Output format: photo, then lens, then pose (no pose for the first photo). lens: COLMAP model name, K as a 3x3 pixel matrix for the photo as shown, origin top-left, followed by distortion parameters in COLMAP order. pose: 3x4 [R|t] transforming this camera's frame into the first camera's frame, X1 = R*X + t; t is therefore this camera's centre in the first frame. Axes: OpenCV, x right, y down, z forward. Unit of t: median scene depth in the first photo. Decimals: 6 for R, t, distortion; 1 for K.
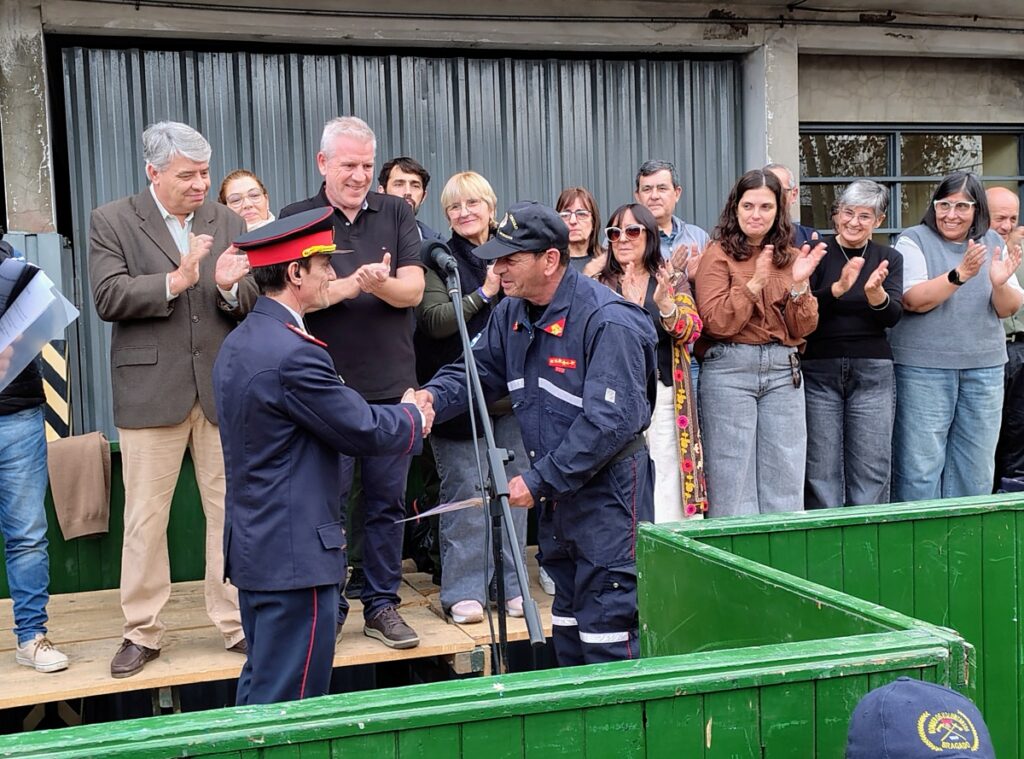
lens RADIAL K [[1250.4, 0, 435.4], [0, 1250.4, 421.7], [0, 0, 1]] dist [0.146684, -0.291832]
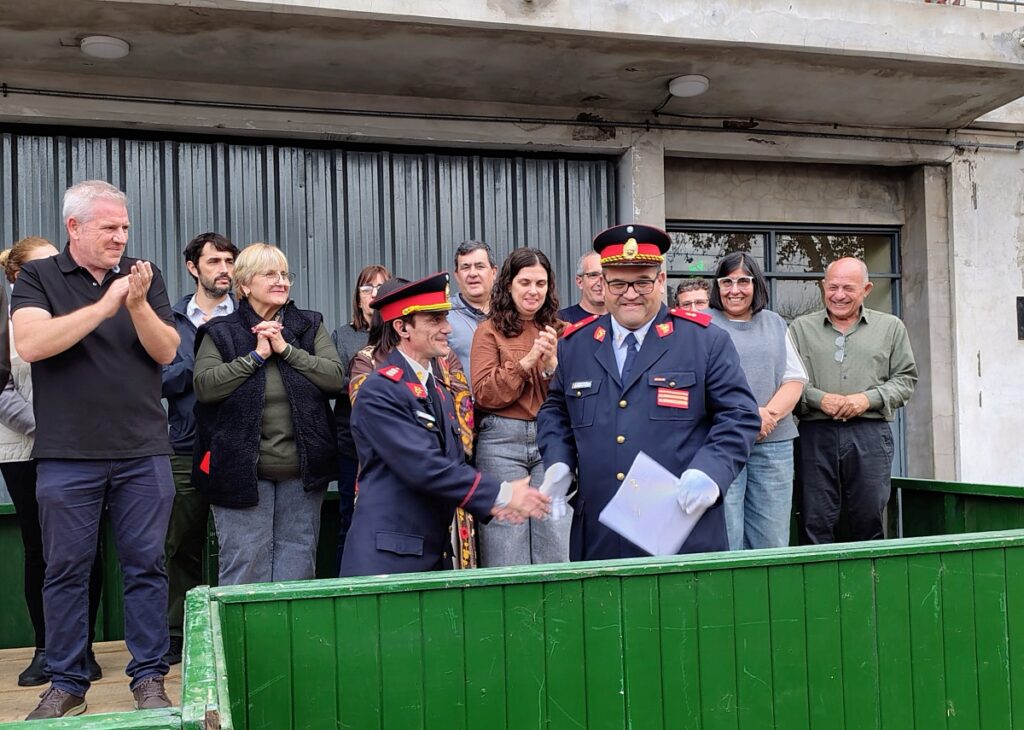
lens RADIAL K [[1127.0, 0, 547.1], [0, 1127.0, 414.9], [0, 0, 1]] dist [0.138555, -0.279804]
pose [[0.999843, 0.012048, 0.012984, 0.177616], [-0.010910, 0.996373, -0.084391, 0.011229], [-0.013954, 0.084236, 0.996348, 0.063338]]
